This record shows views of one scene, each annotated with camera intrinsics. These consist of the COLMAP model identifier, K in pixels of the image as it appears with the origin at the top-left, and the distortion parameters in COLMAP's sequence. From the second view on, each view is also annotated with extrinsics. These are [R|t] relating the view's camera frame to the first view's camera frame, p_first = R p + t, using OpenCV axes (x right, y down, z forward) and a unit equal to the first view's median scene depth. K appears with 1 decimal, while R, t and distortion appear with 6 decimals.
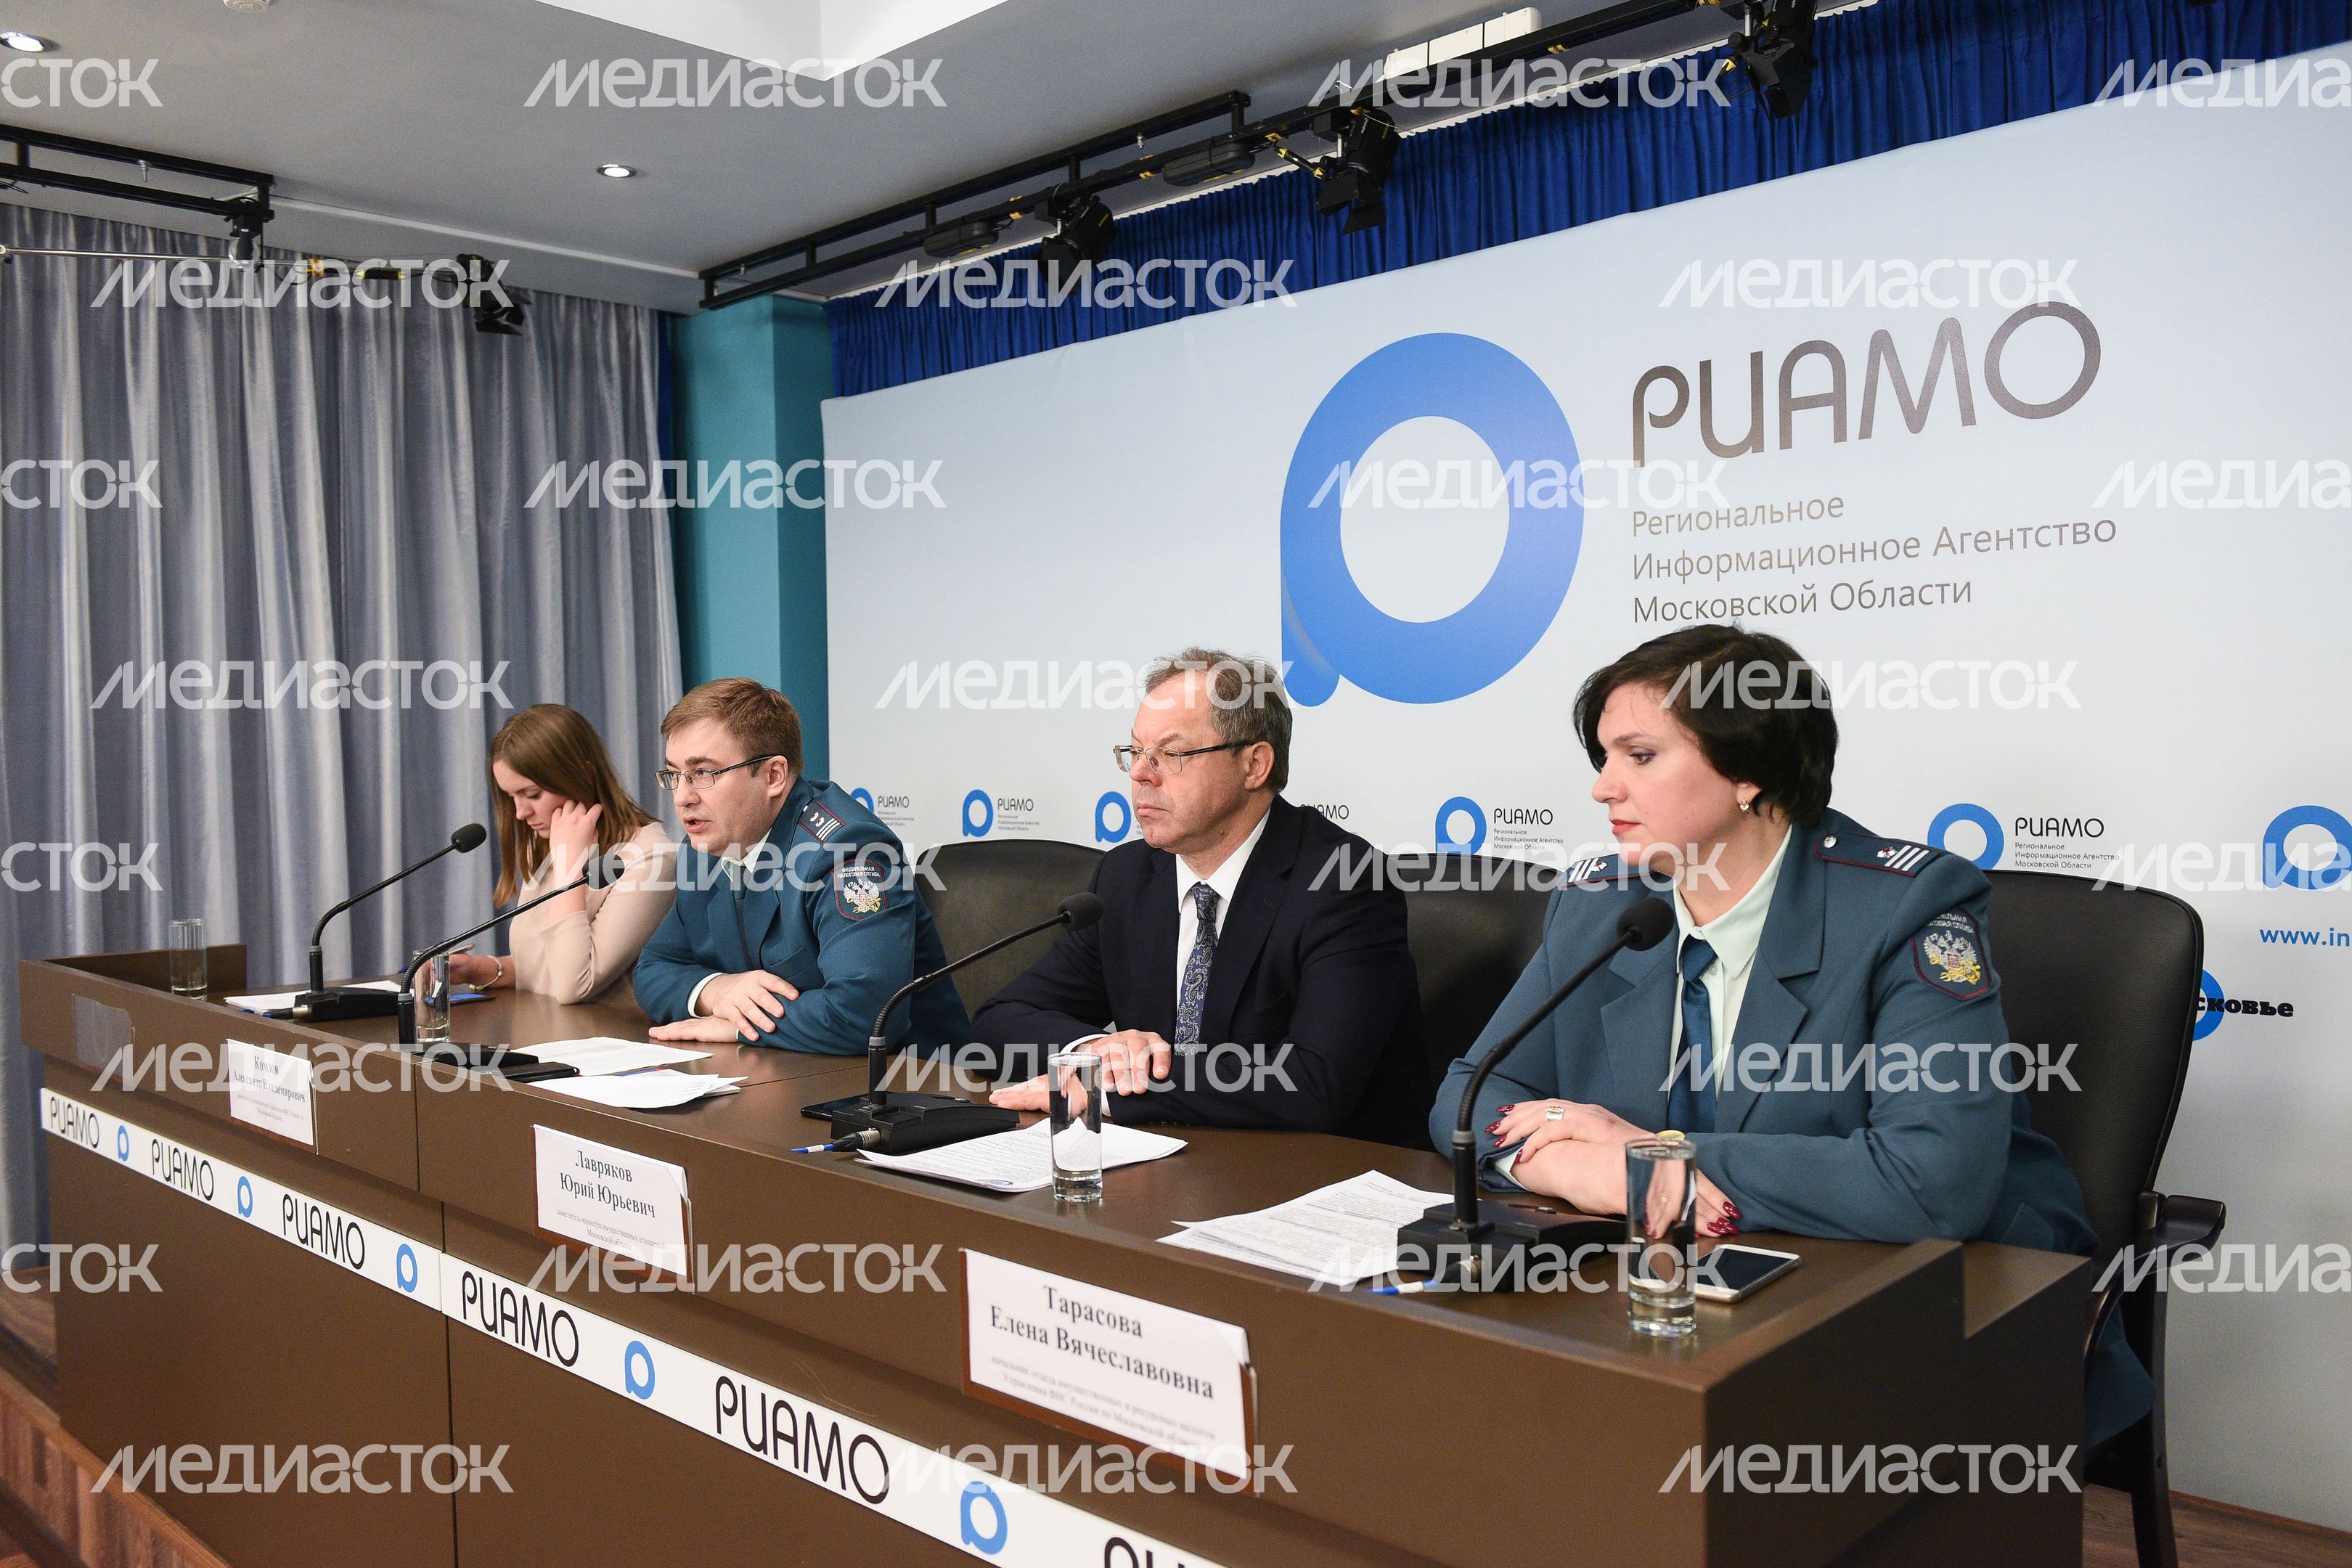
lens RADIAL K [[1862.1, 0, 1174.5], [0, 1862.1, 788.5], [0, 0, 1]] dist [-0.022040, -0.004655]
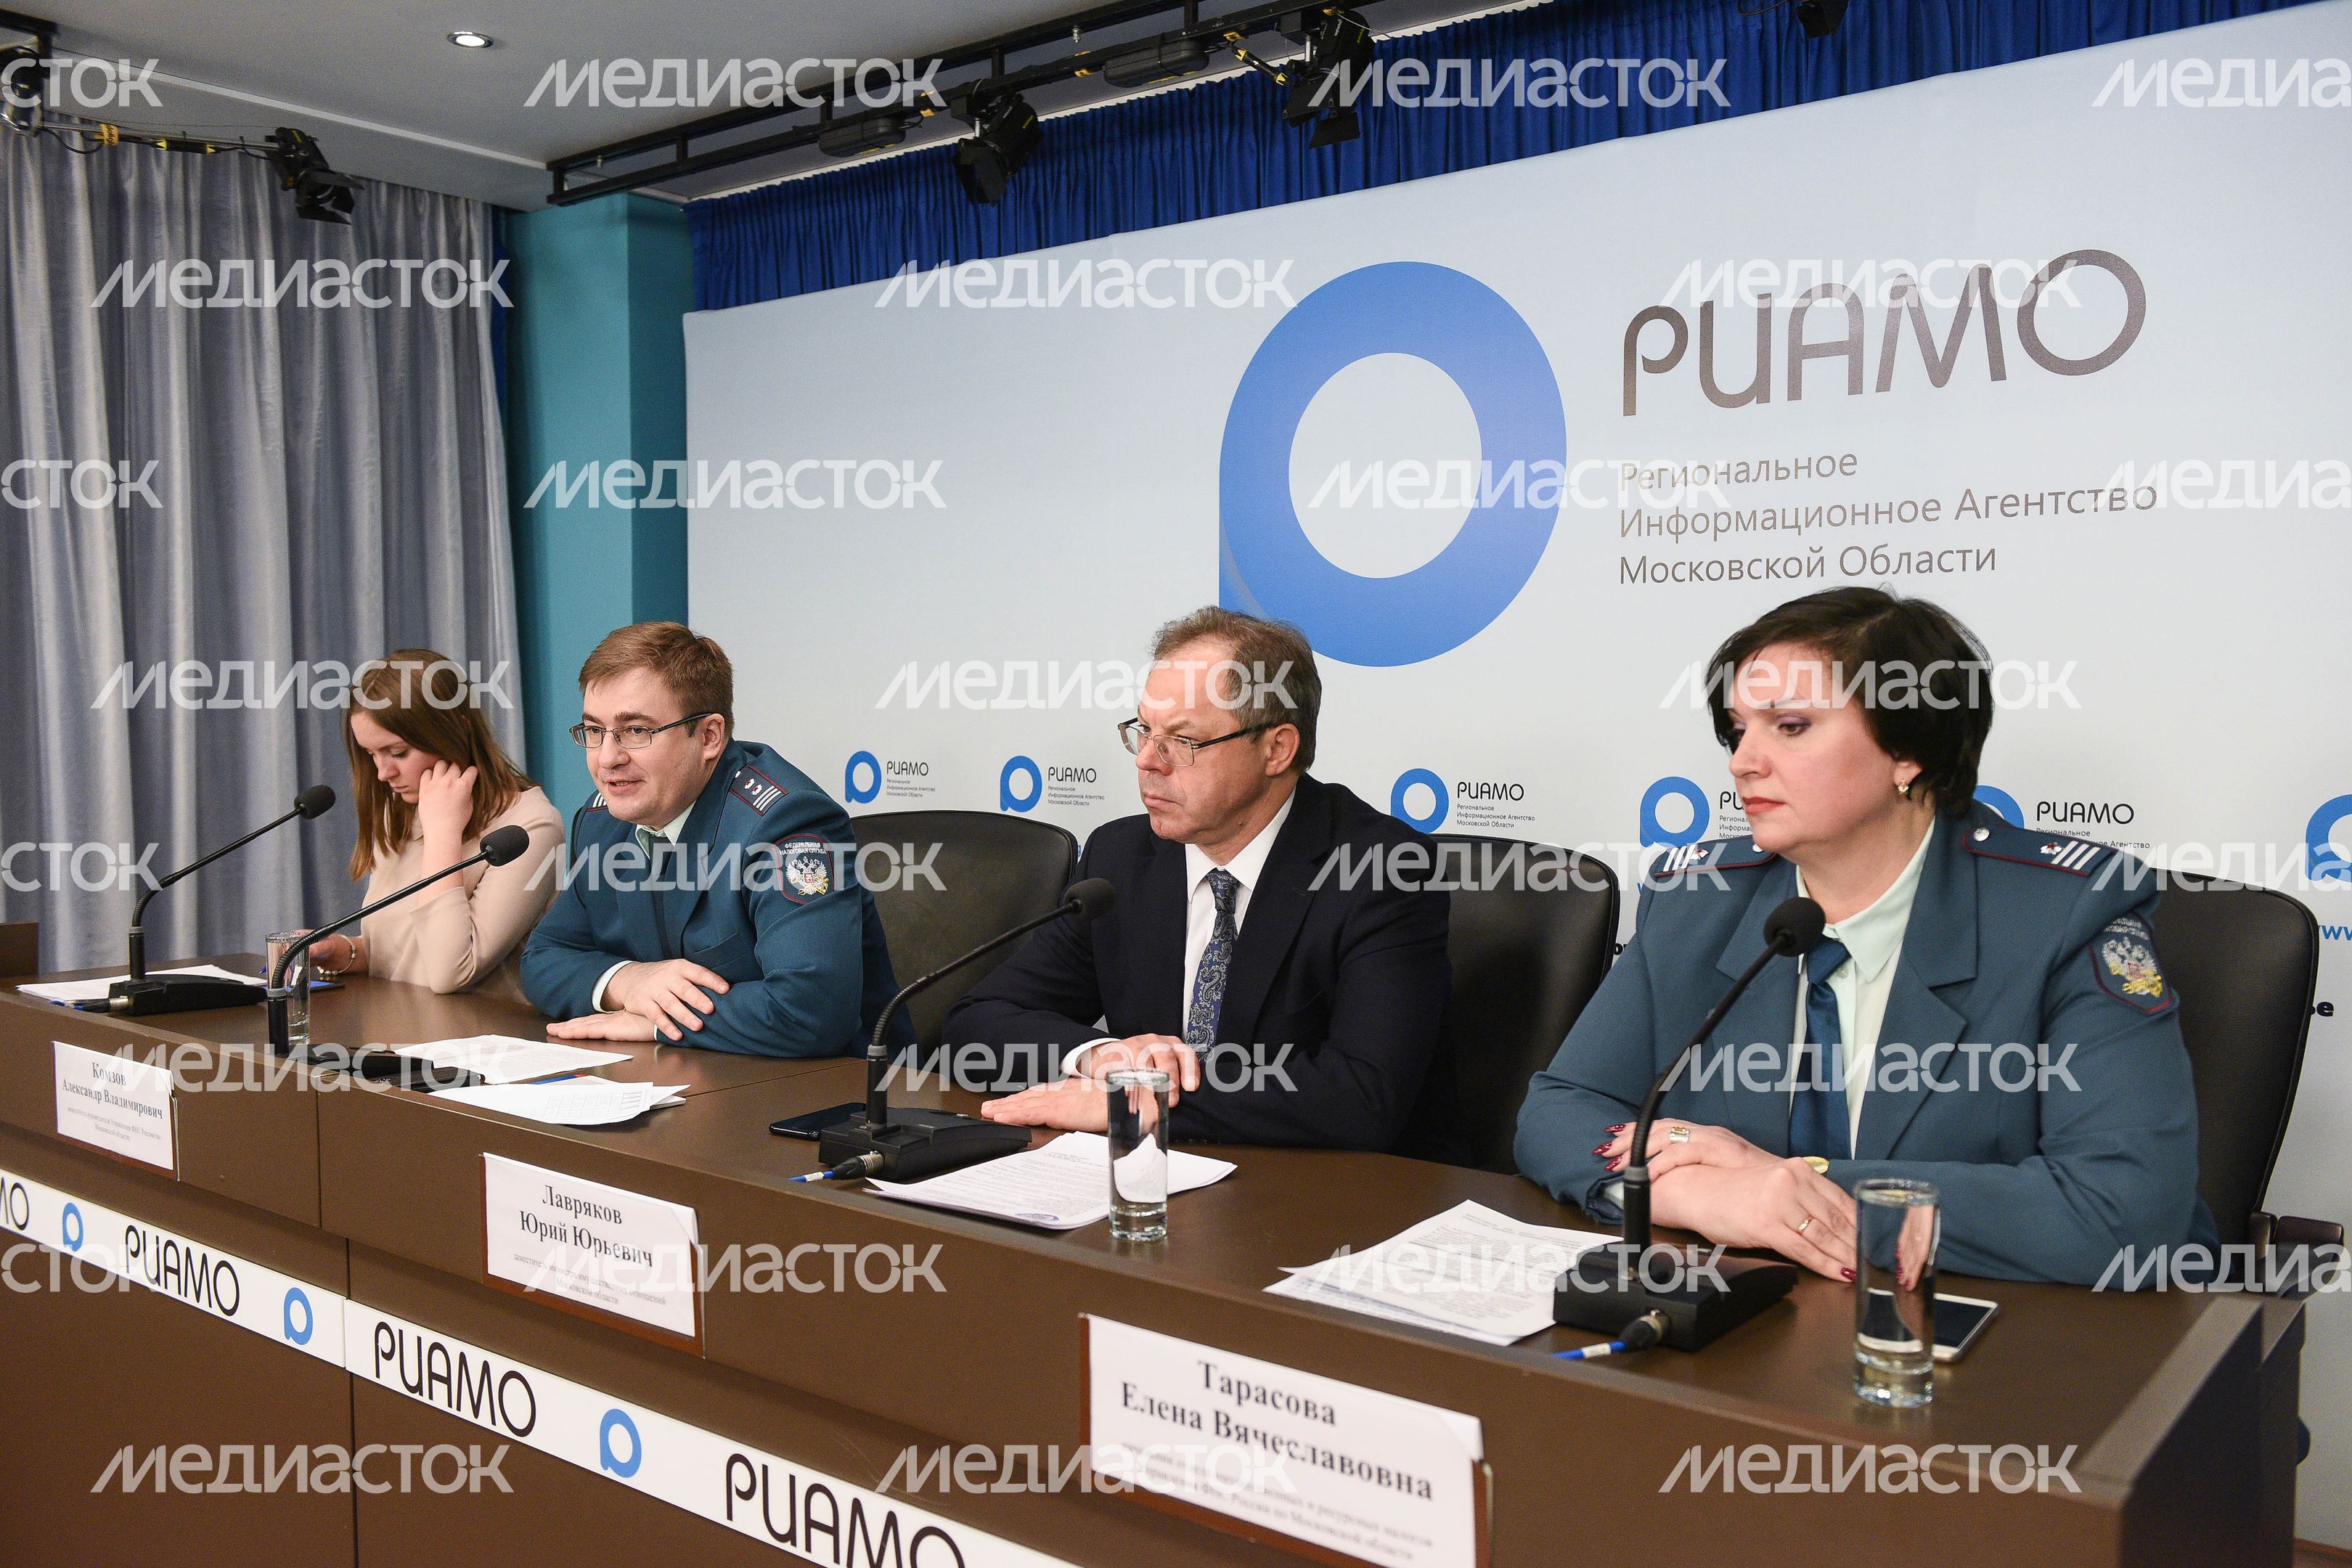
lens RADIAL K [[1963.7, 0, 1174.4], [0, 1963.7, 787.8], [0, 0, 1]] dist [-0.010098, -0.003253]
pose [[0.995038, 0.012754, 0.098678, -0.081021], [-0.014799, 0.999690, 0.020020, -0.004730], [-0.098392, -0.021381, 0.994918, 0.056955]]
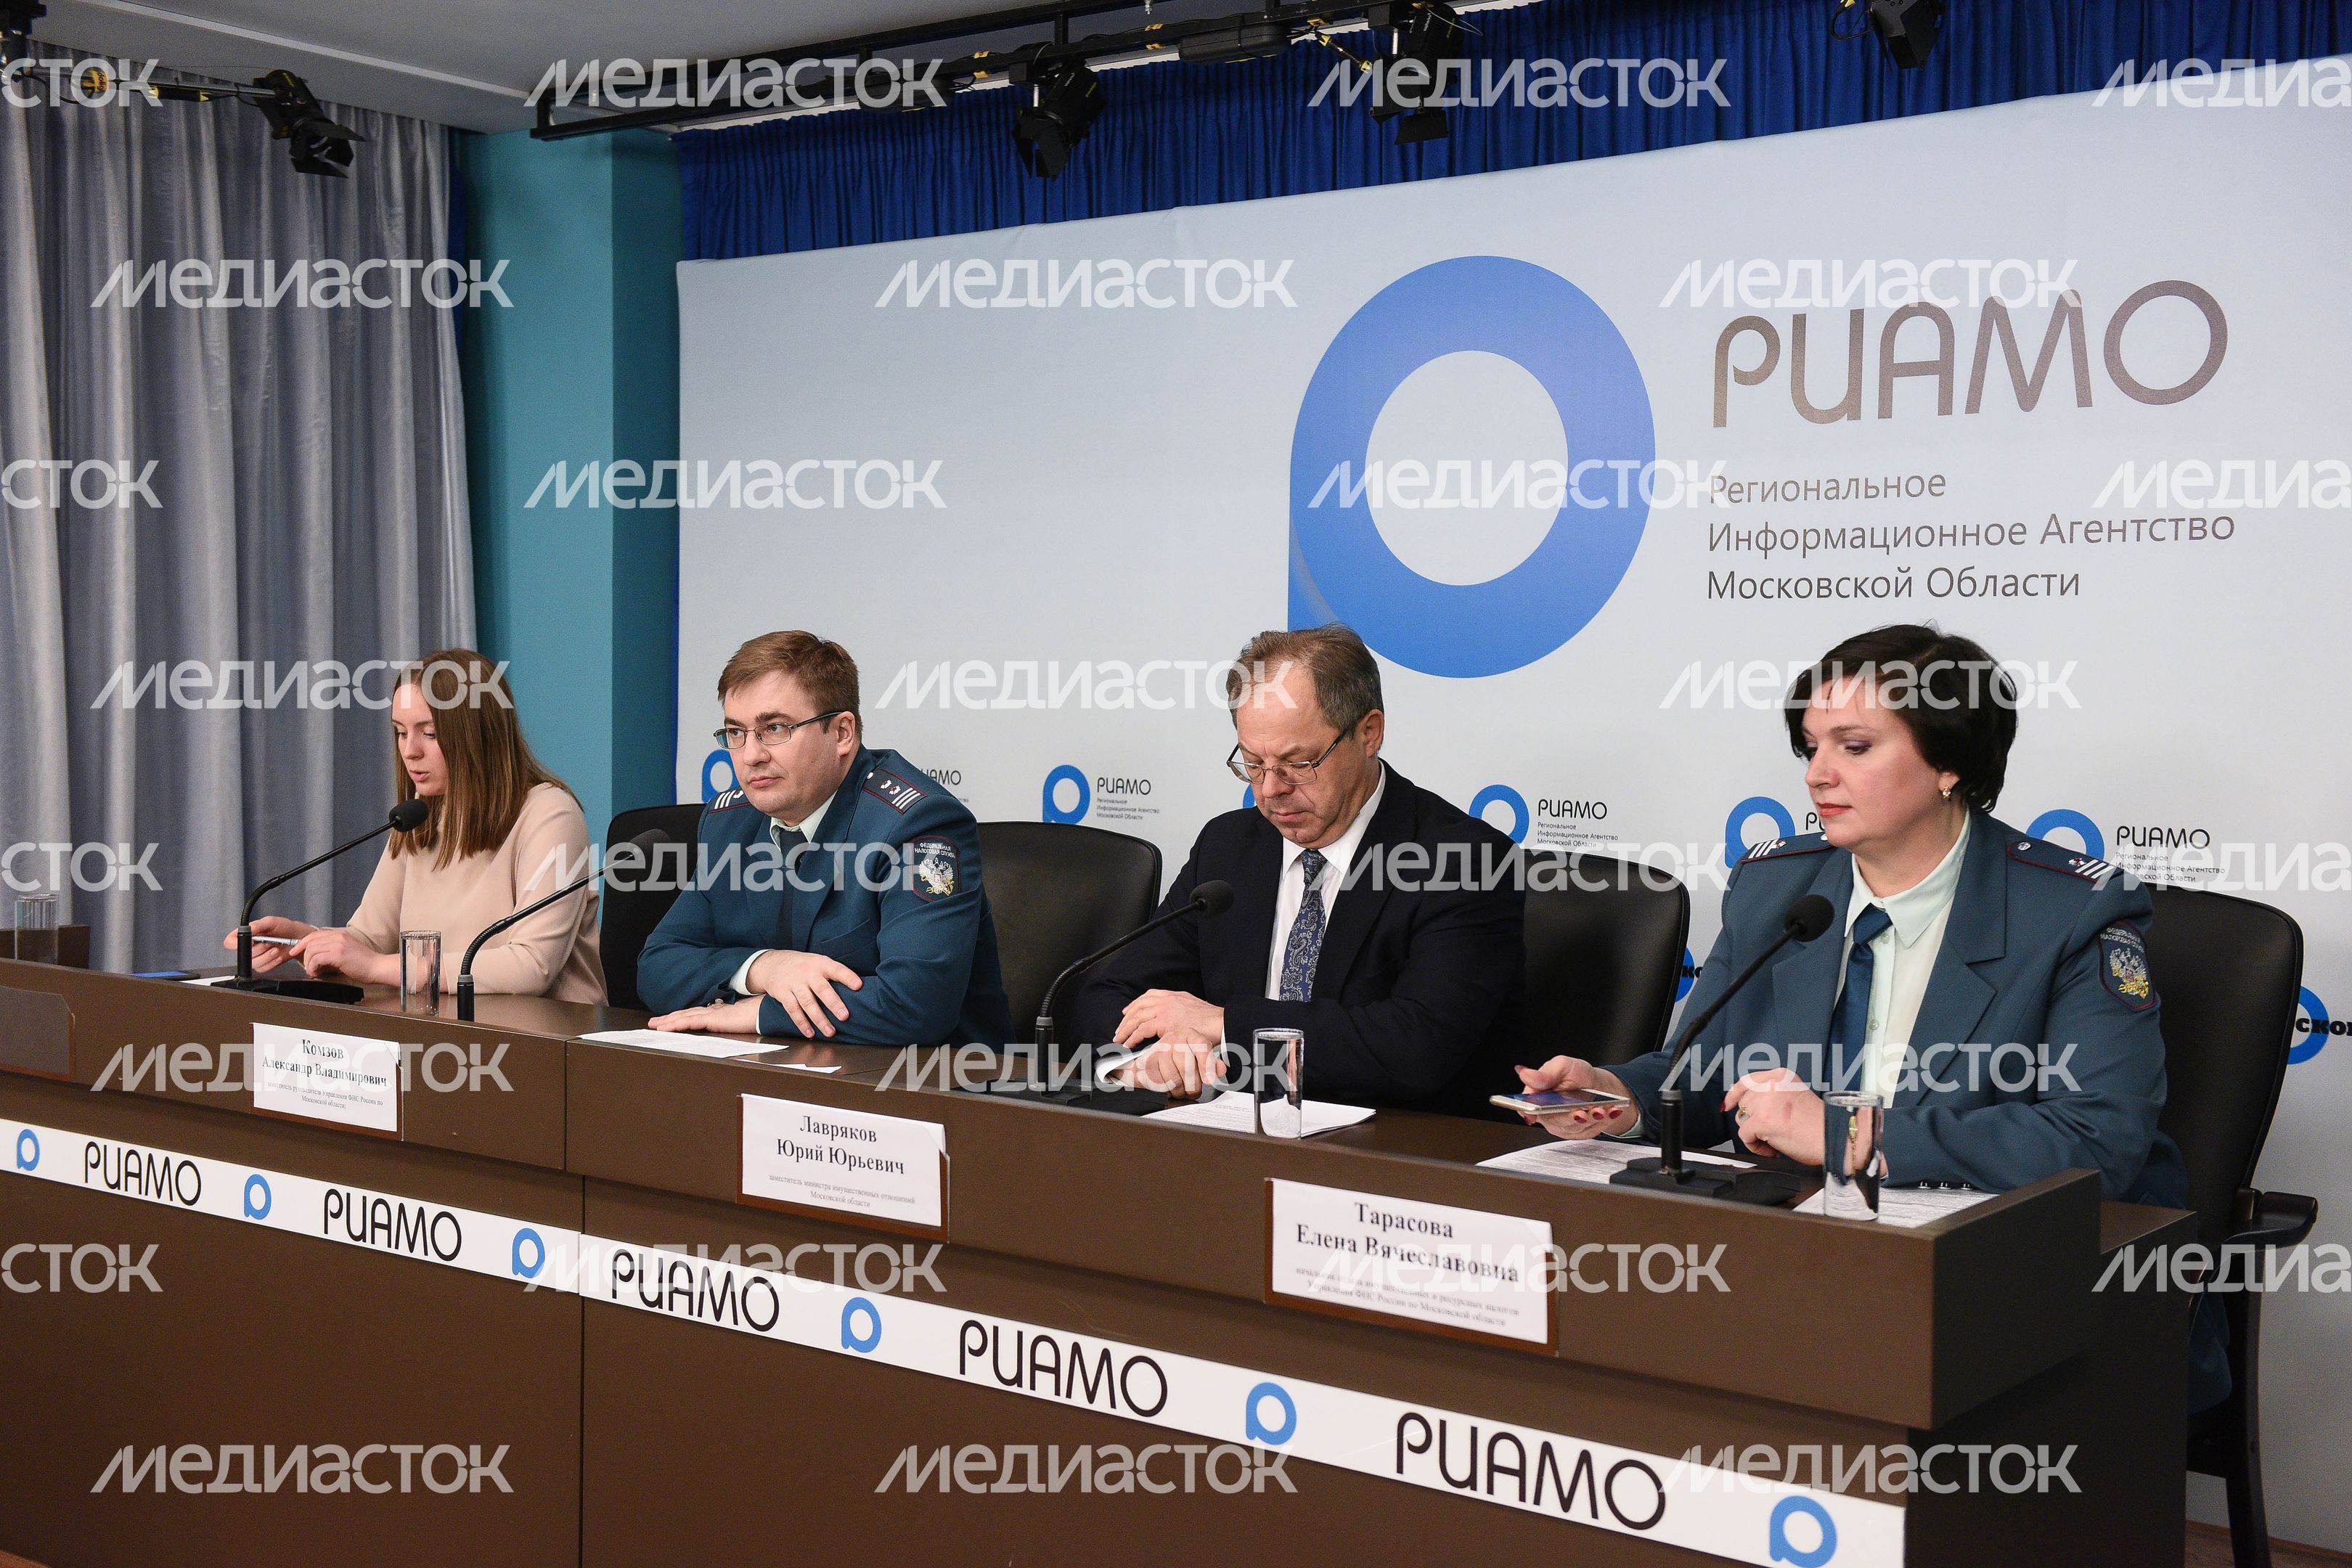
lens RADIAL K [[2722.3, 0, 1174.4], [0, 2722.3, 791.6], [0, 0, 1]] dist [0.086804, 0.020687]
pose [[0.993659, 0.025194, 0.109577, -0.182255], [-0.027132, 0.999500, 0.016232, -0.011797], [-0.109113, -0.019102, 0.993846, -0.349277]]
